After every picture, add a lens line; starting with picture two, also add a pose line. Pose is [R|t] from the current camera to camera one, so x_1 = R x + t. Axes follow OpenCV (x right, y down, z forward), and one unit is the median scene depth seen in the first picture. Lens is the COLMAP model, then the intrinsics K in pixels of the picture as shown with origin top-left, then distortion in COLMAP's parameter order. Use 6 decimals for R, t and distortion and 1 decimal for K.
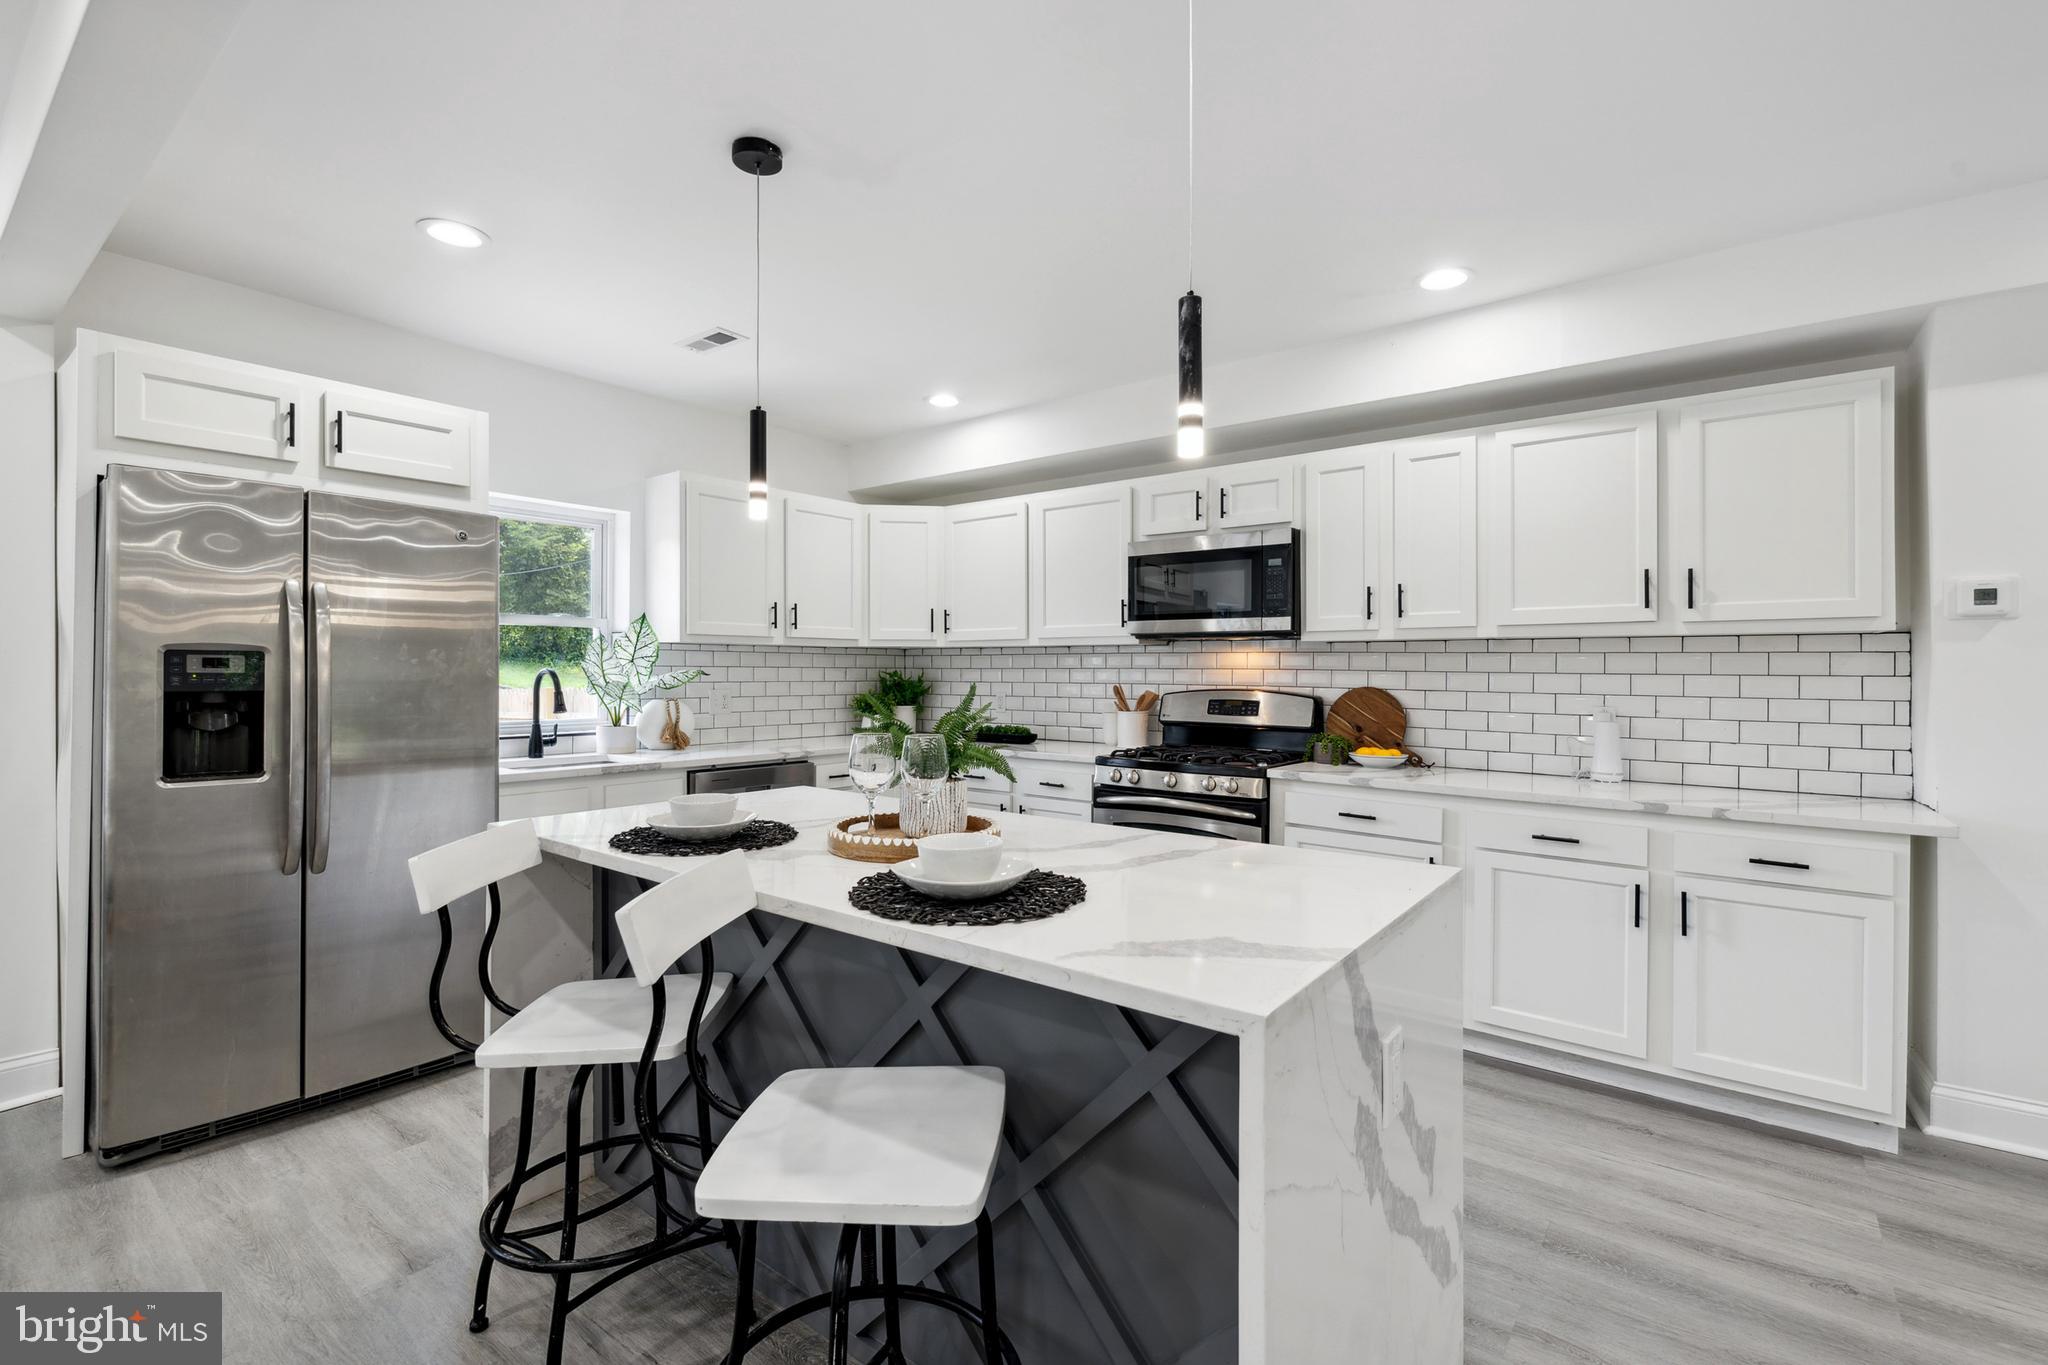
lens RADIAL K [[909.6, 0, 1028.6], [0, 909.6, 665.2], [0, 0, 1]] dist [0.001354, -0.000296]
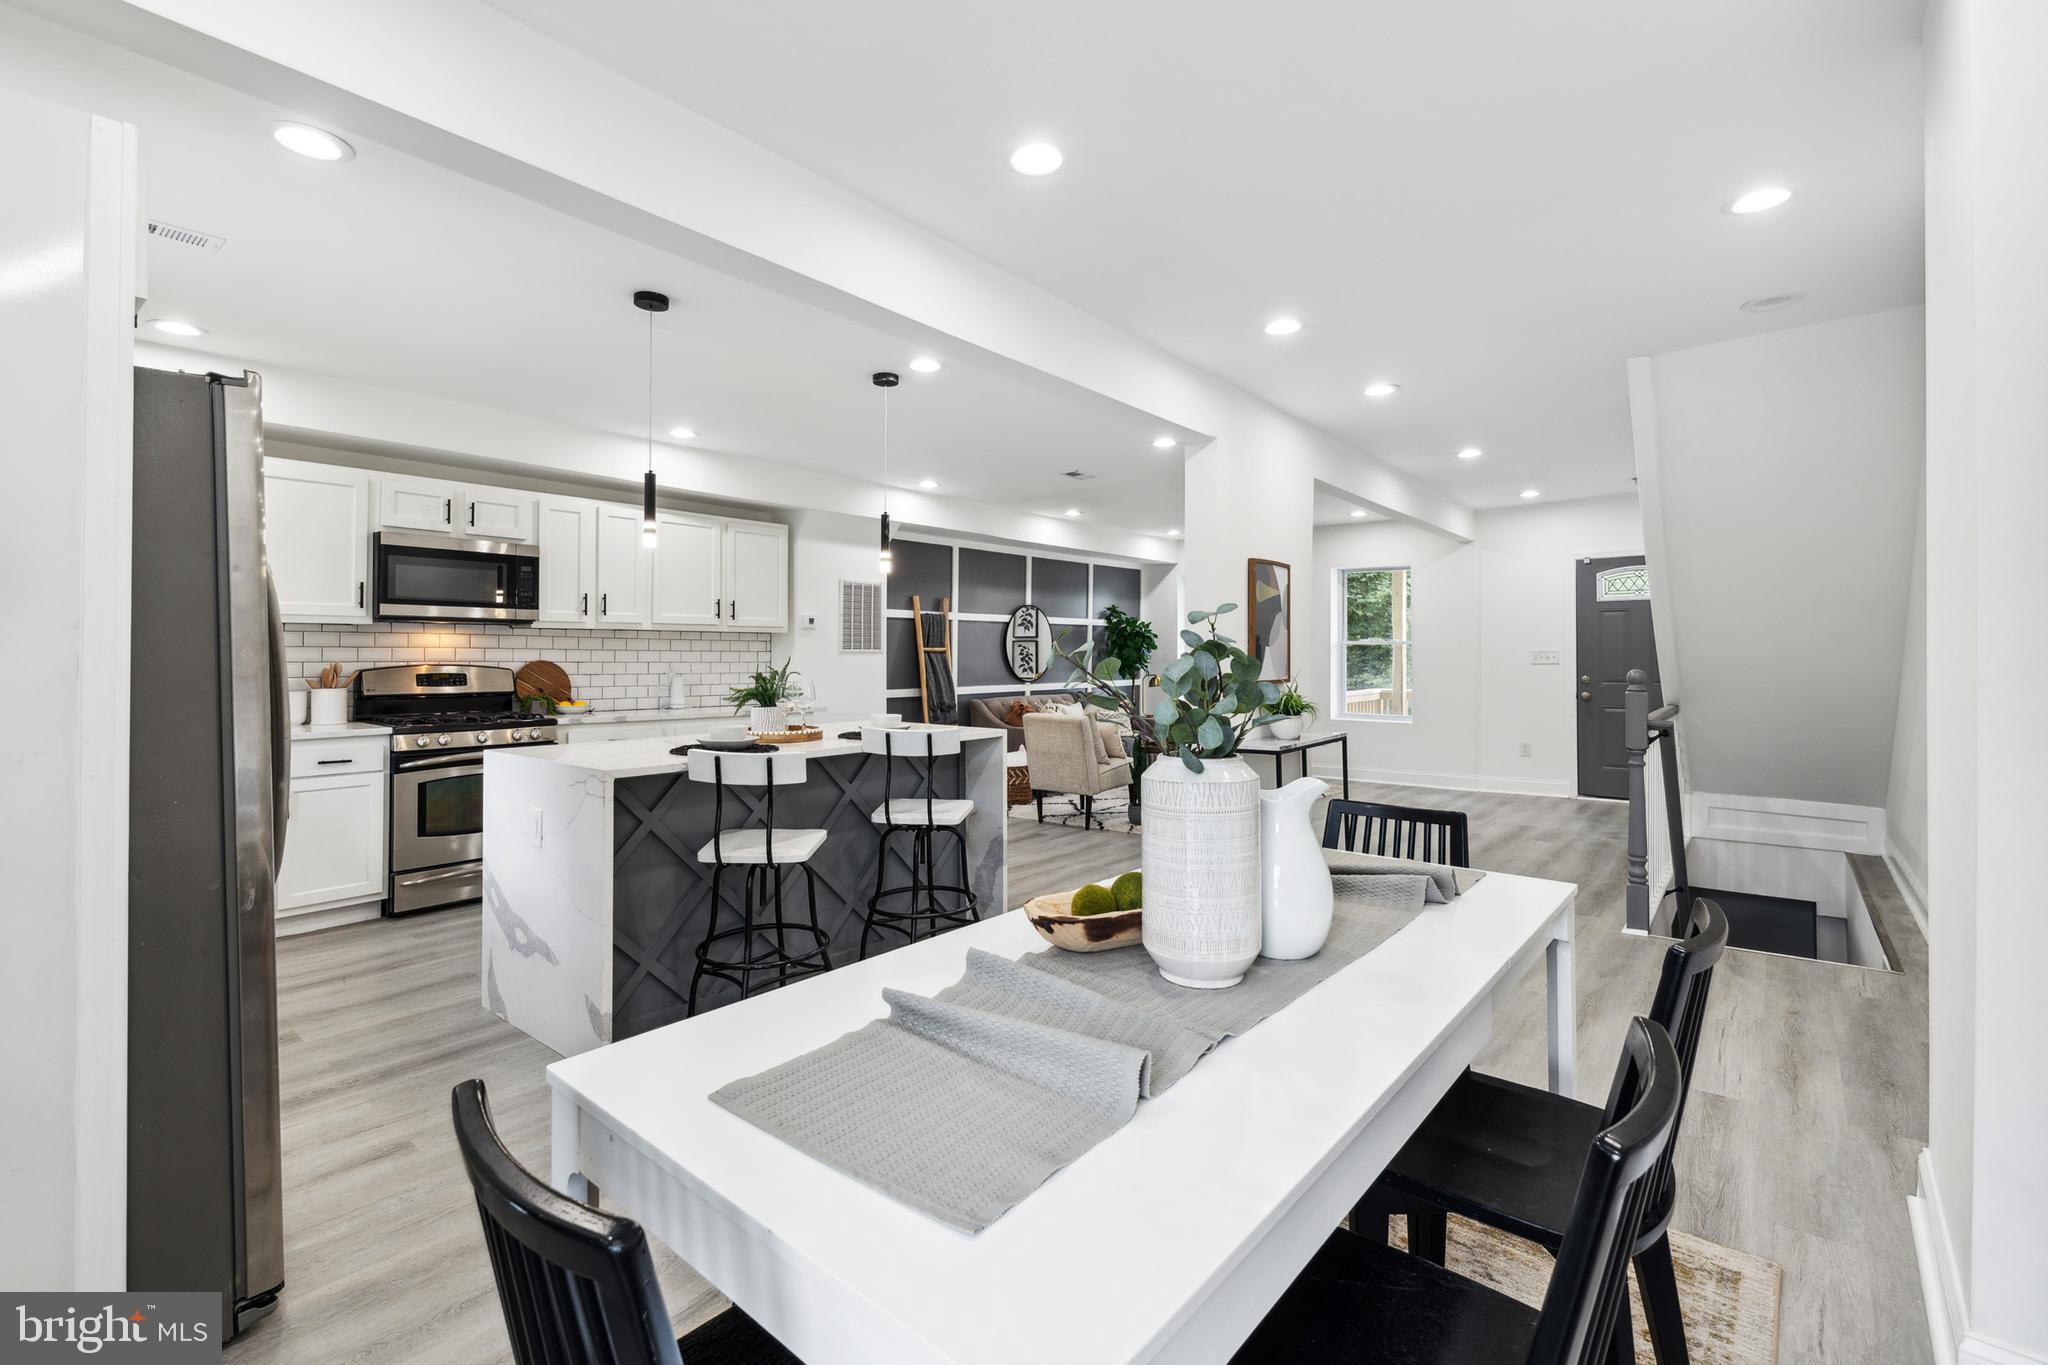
lens RADIAL K [[909.6, 0, 1028.6], [0, 909.6, 665.2], [0, 0, 1]] dist [0.001354, -0.000296]
pose [[0.023503, -0.019129, 0.999541, -1.070670], [-0.009484, 0.999768, 0.019357, -0.003608], [-0.999679, -0.009935, 0.023316, 0.220414]]
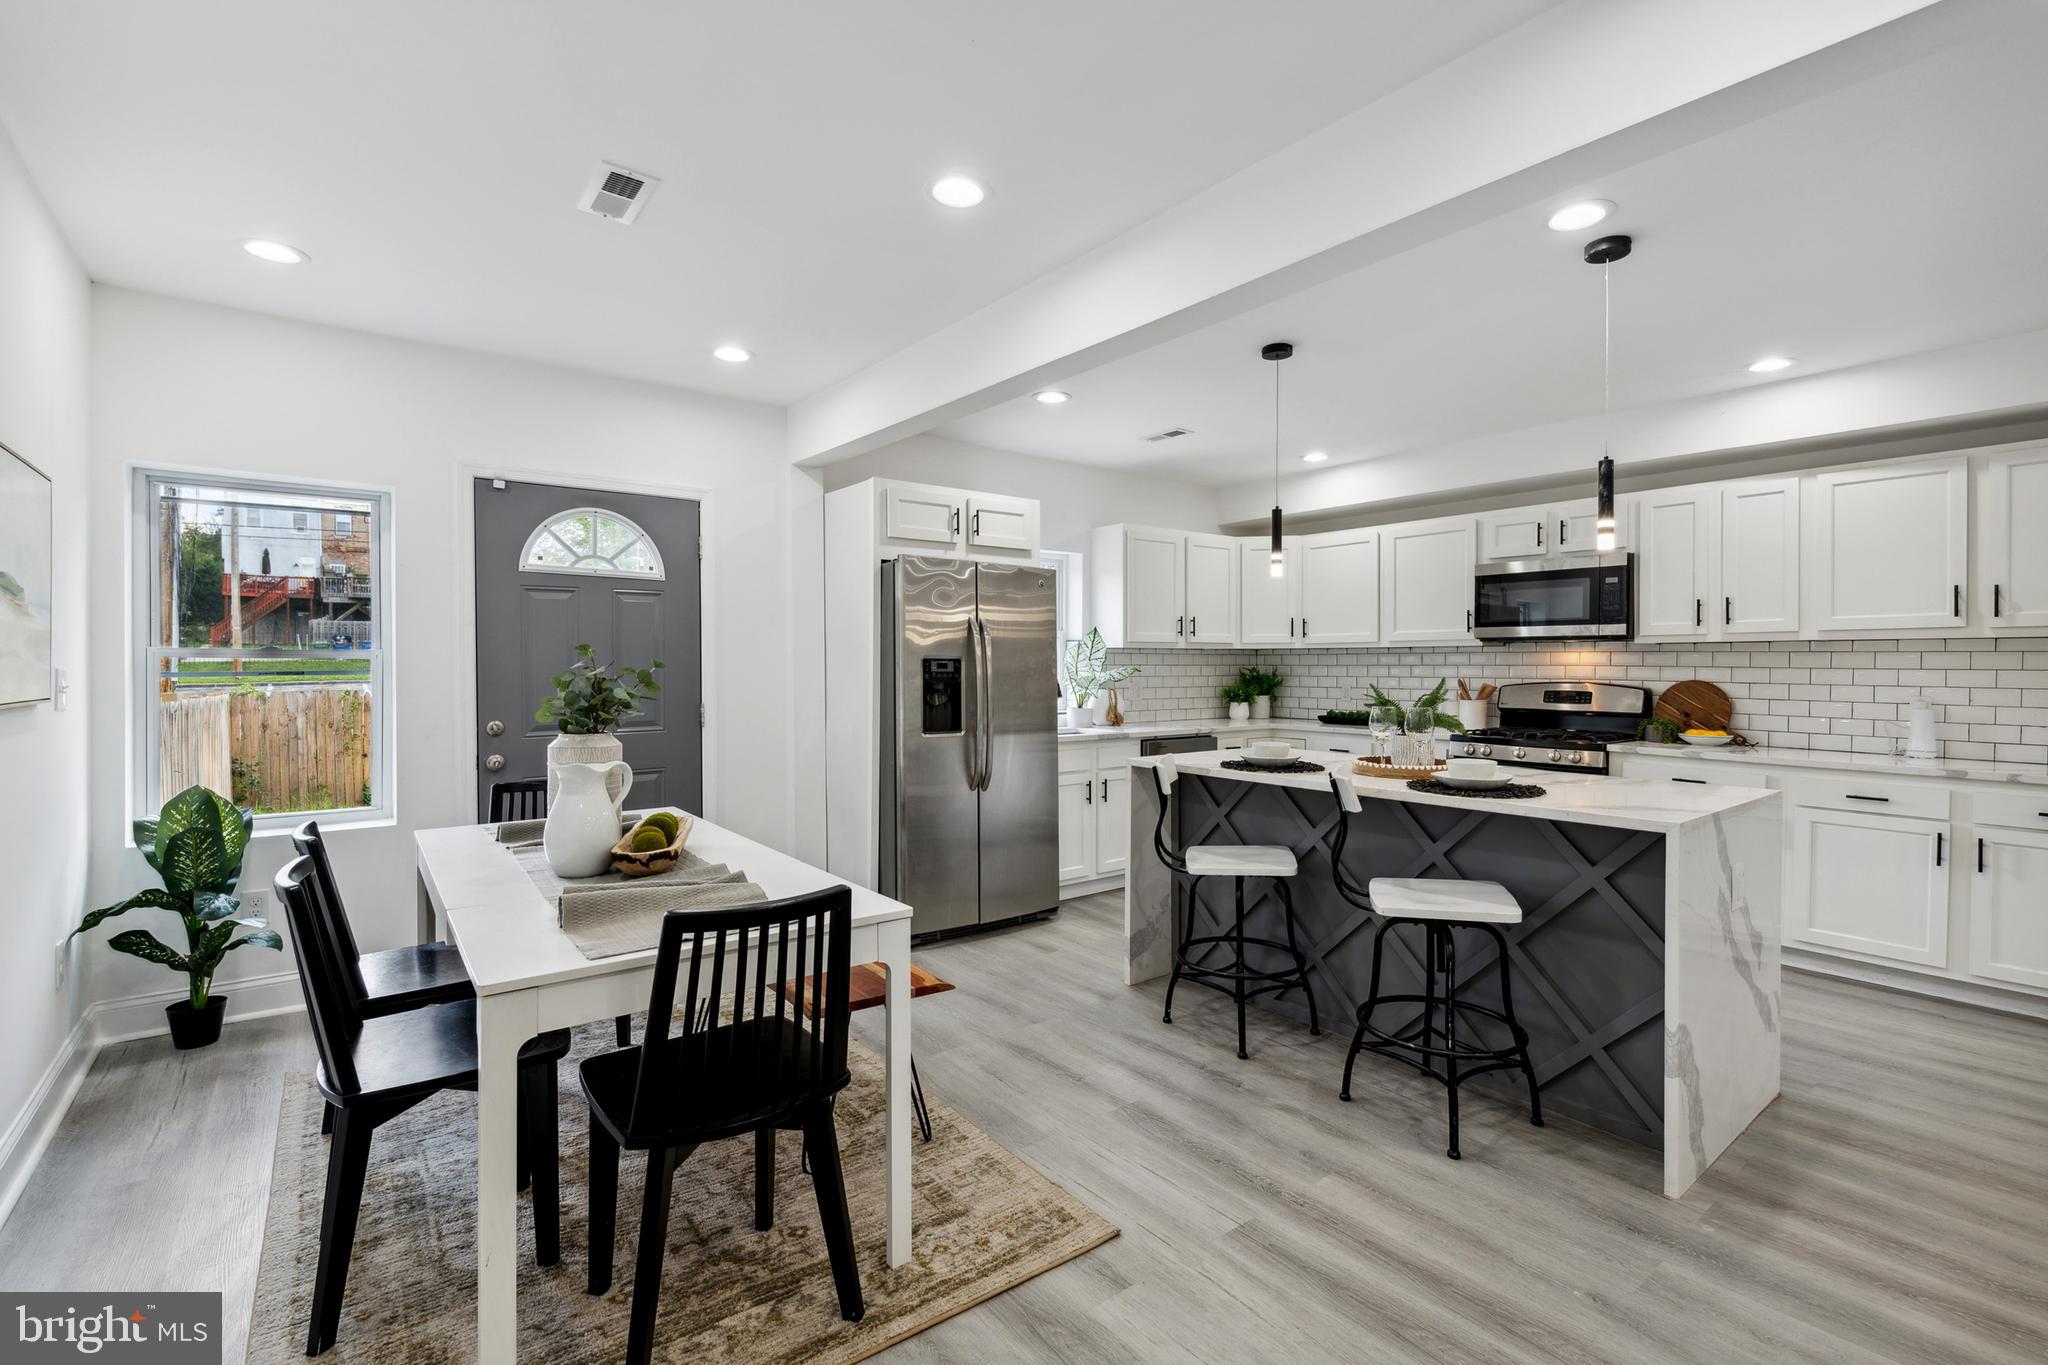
lens RADIAL K [[917.4, 0, 1031.0], [0, 917.4, 674.5], [0, 0, 1]] dist [0.001158, -0.006310]
pose [[0.969712, -0.001112, -0.244248, -0.194755], [0.005135, 0.999861, 0.015832, -0.007968], [0.244197, -0.016607, 0.969584, -0.416483]]
